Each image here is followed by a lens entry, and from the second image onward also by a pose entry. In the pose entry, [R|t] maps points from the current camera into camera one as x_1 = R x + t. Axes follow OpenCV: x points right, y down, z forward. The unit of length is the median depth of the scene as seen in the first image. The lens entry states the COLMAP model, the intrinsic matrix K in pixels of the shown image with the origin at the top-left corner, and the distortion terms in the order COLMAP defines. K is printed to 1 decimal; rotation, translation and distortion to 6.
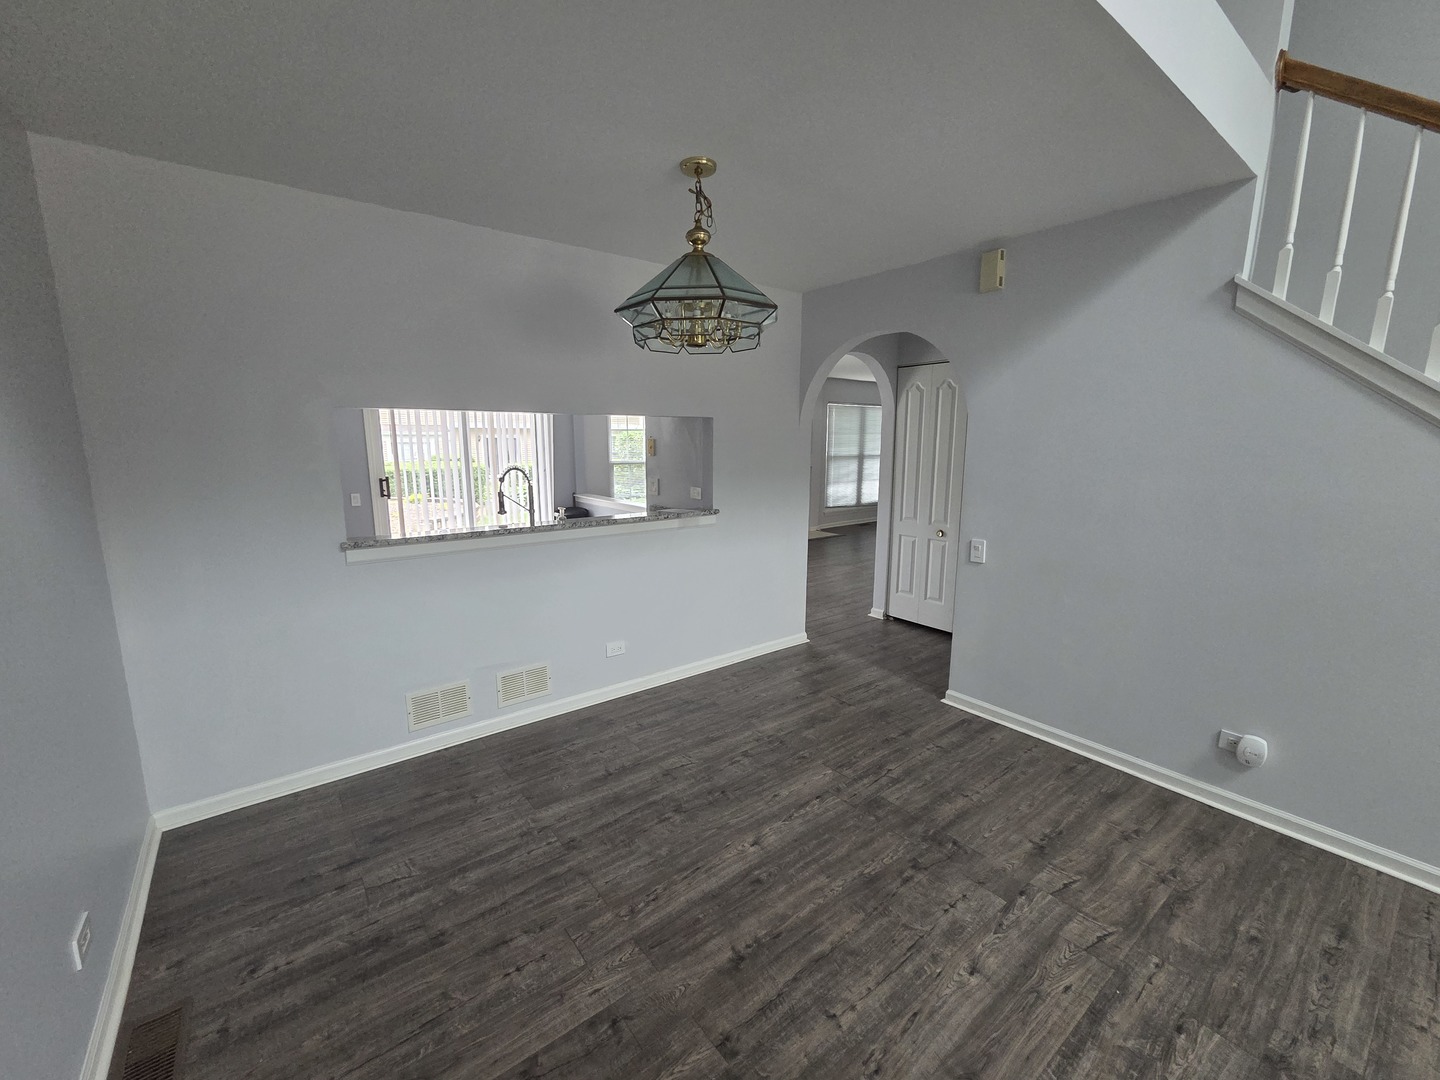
lens RADIAL K [[594.5, 0, 720.1], [0, 594.5, 545.6], [0, 0, 1]] dist [-0.005024, 0.001171]
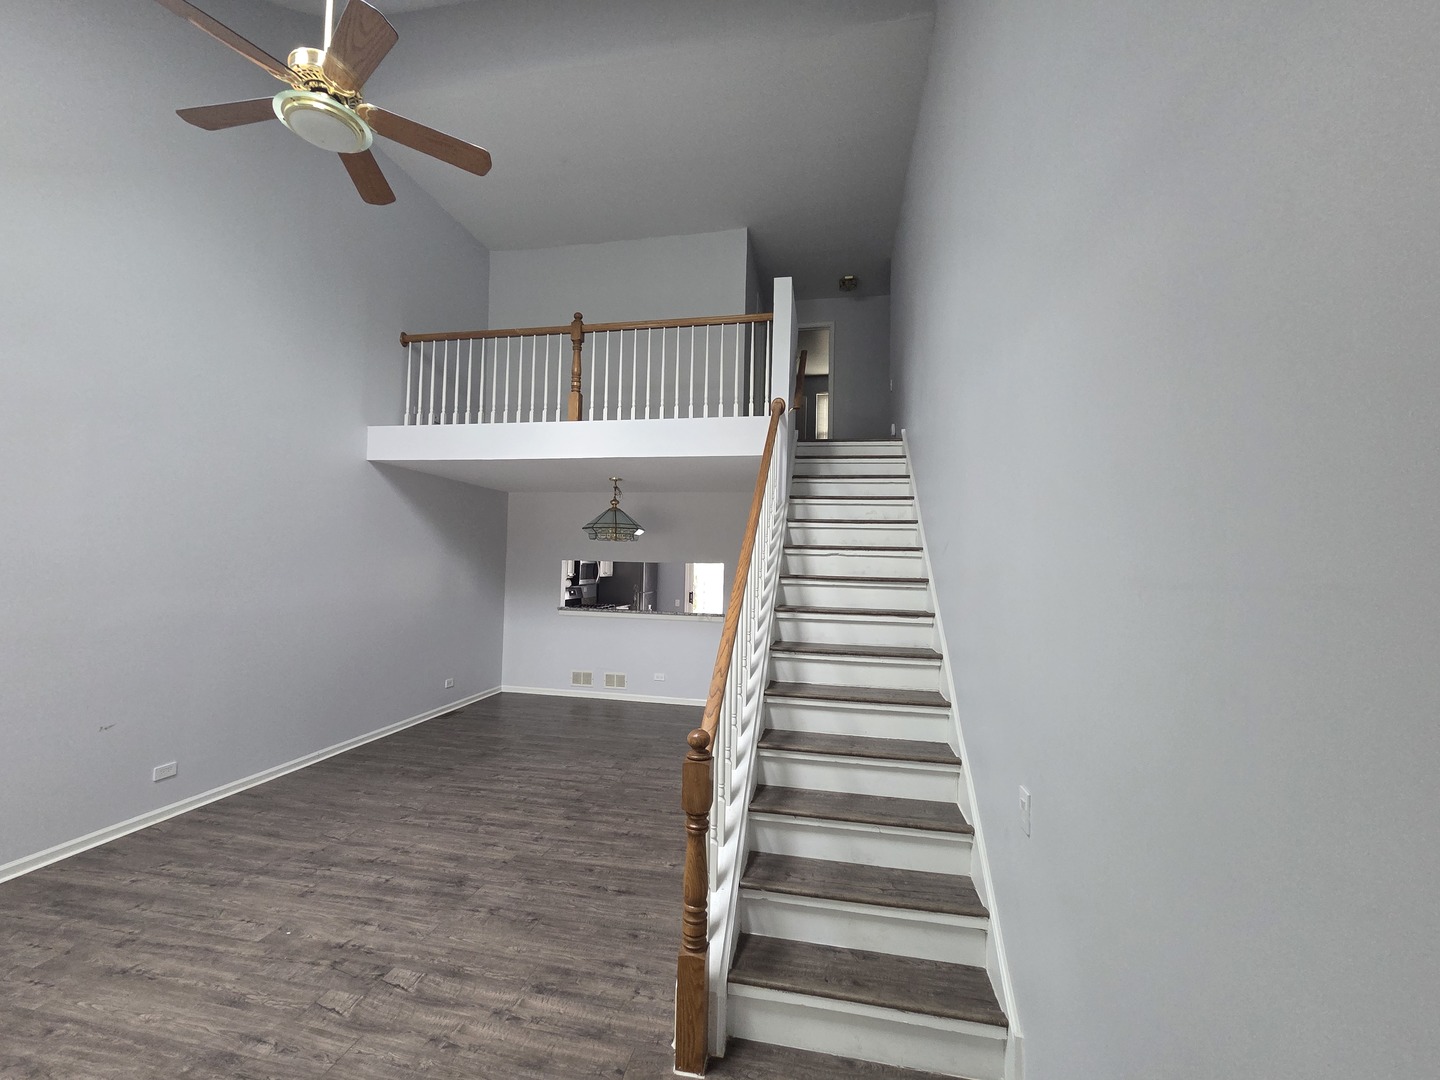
lens RADIAL K [[594.5, 0, 724.4], [0, 594.5, 538.0], [0, 0, 1]] dist [-0.005024, 0.001171]
pose [[0.665238, -0.018773, -0.746396, 2.426178], [-0.162335, 0.972132, -0.169134, 0.033249], [0.728770, 0.233680, 0.643652, -0.393053]]
